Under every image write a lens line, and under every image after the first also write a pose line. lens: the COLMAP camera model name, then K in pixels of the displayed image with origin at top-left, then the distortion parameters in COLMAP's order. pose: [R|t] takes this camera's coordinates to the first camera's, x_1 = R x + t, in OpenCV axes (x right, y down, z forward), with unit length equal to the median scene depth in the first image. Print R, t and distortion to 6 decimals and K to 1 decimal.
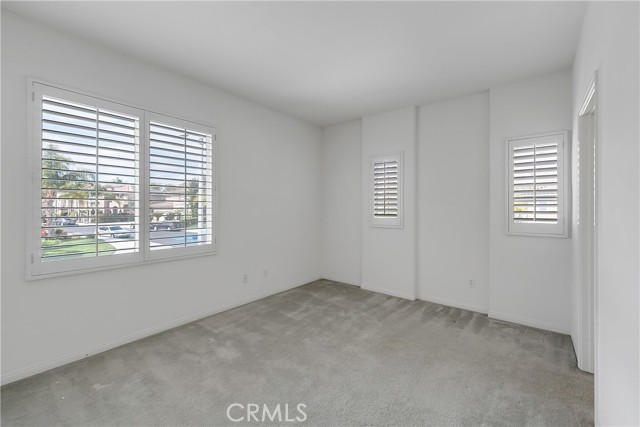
lens RADIAL K [[282.0, 0, 319.2], [0, 282.0, 208.6], [0, 0, 1]] dist [0.012420, -0.000285]
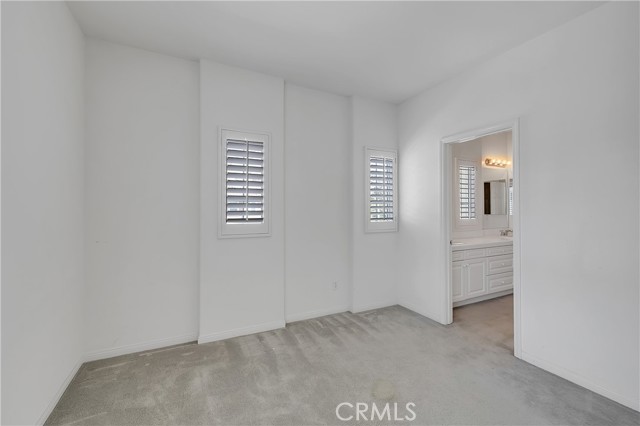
lens RADIAL K [[282.0, 0, 319.2], [0, 282.0, 208.1], [0, 0, 1]] dist [0.012420, -0.000285]
pose [[0.381659, -0.001202, 0.924302, -0.397613], [0.003855, 0.999993, -0.000291, -0.005107], [-0.924295, 0.003674, 0.381661, 0.687416]]
